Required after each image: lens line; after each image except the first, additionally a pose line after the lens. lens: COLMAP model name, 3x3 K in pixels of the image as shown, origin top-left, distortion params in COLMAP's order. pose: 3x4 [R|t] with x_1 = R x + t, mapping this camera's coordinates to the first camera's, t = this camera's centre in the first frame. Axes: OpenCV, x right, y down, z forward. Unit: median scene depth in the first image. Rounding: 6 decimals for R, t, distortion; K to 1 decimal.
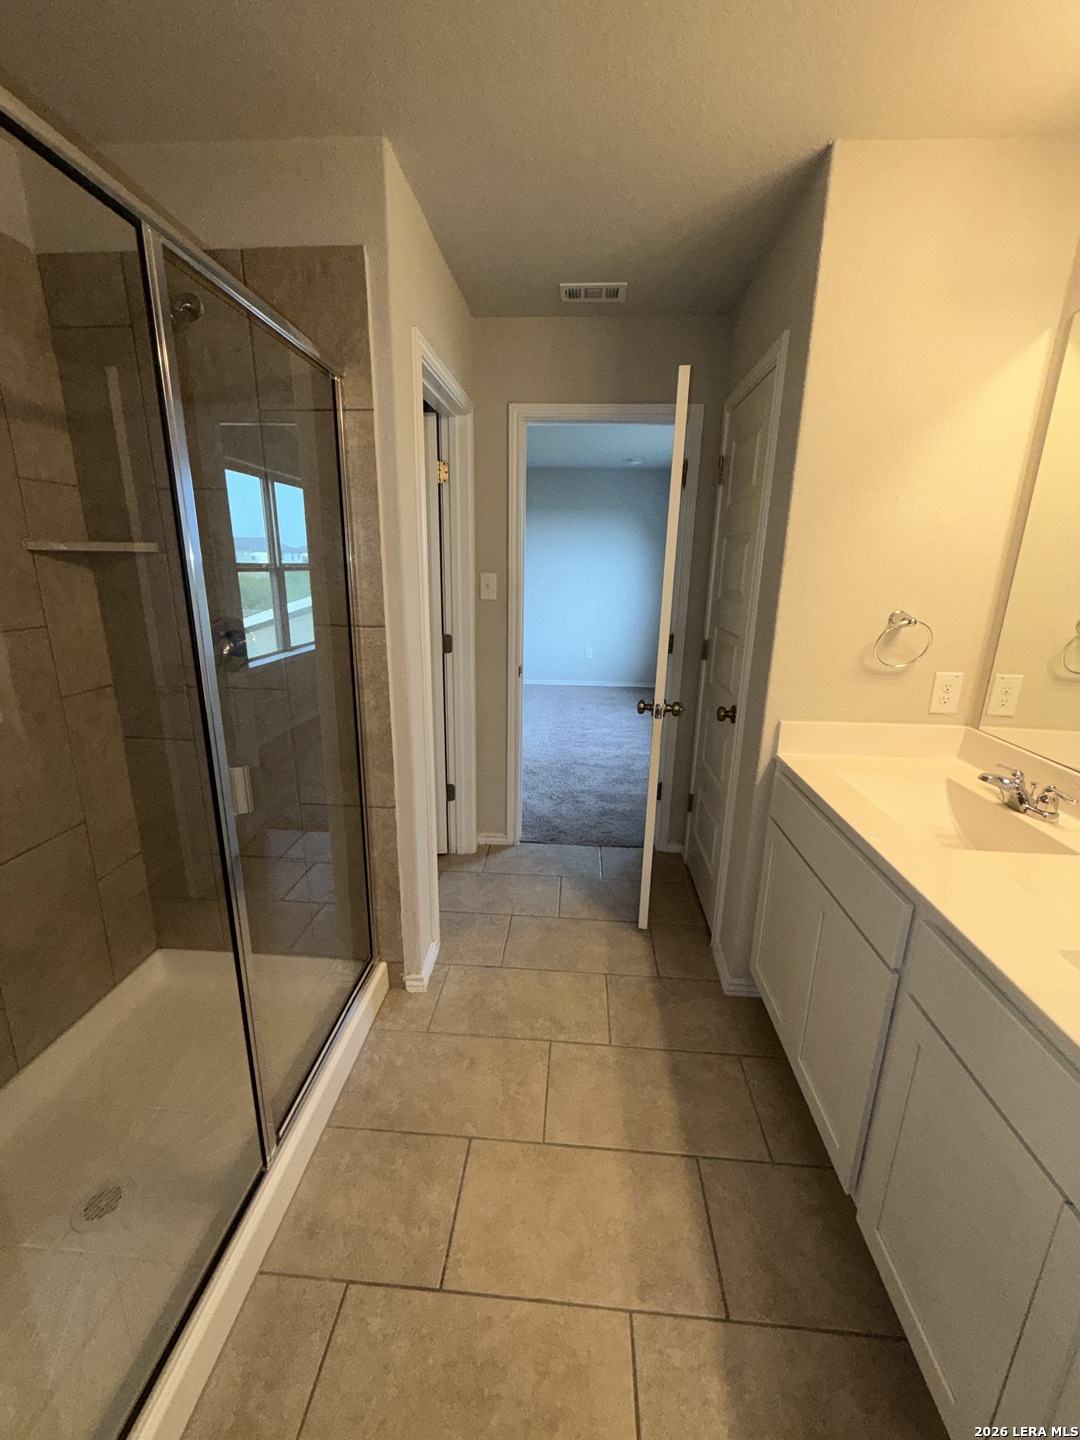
lens RADIAL K [[573.1, 0, 540.0], [0, 573.1, 720.0], [0, 0, 1]] dist [0.000943, 0.000058]
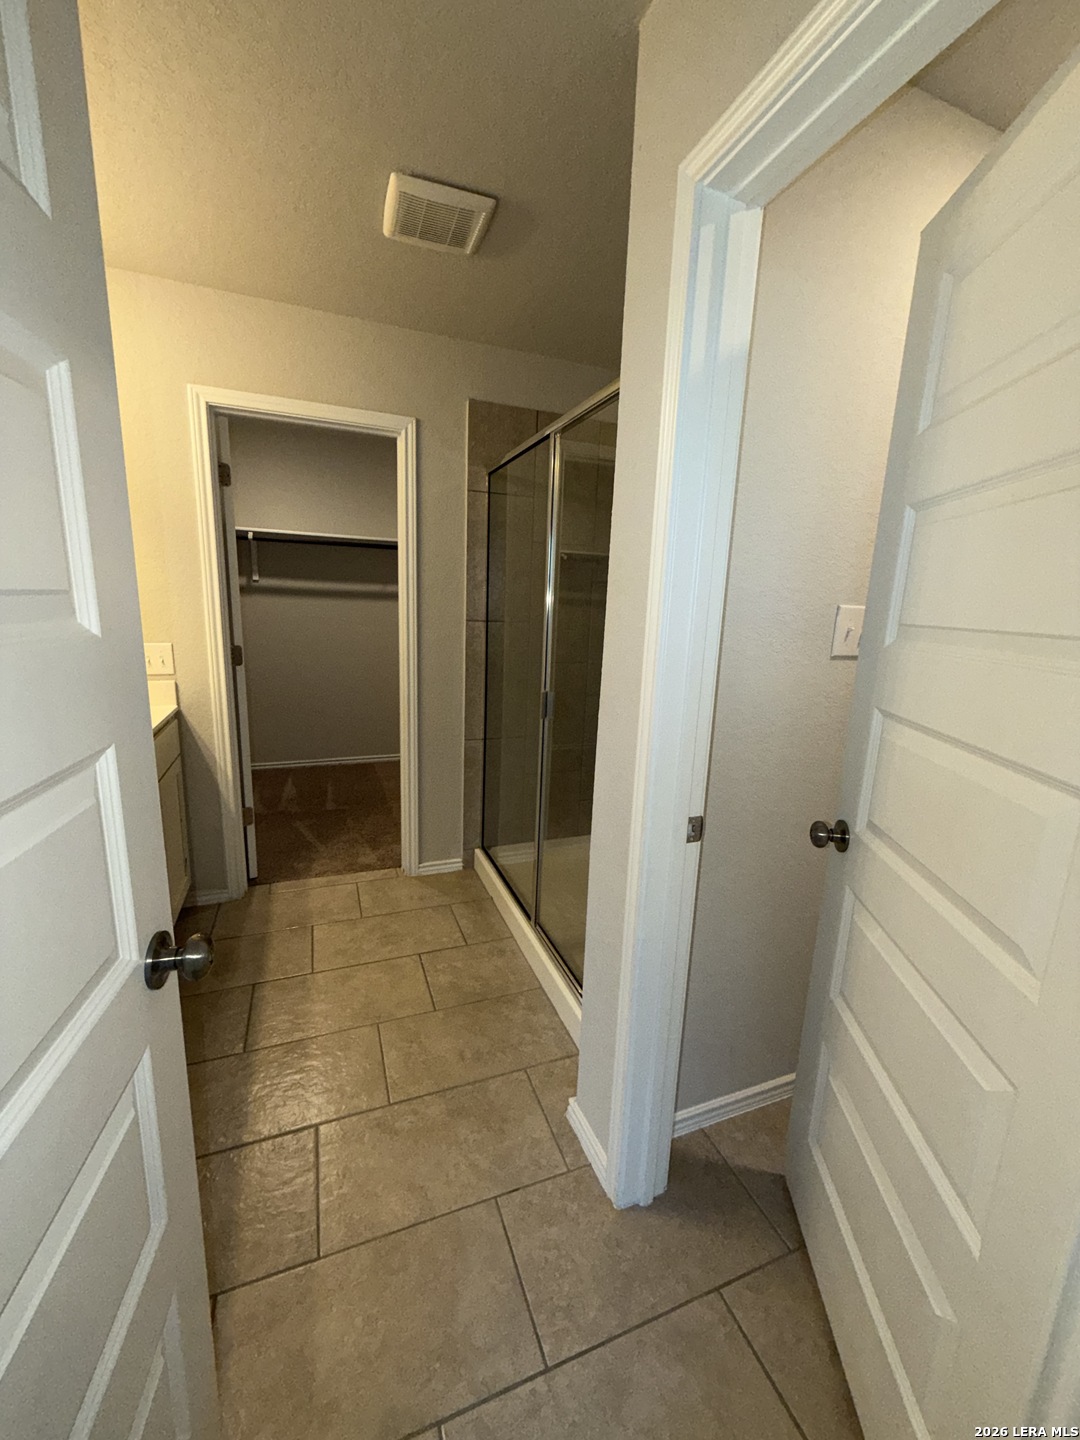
lens RADIAL K [[573.1, 0, 540.0], [0, 573.1, 720.0], [0, 0, 1]] dist [0.000943, 0.000058]
pose [[-0.902898, 0.031819, -0.428676, 0.166571], [-0.168184, 0.891606, 0.420419, -0.368776], [0.395587, 0.451692, -0.799678, 1.514176]]
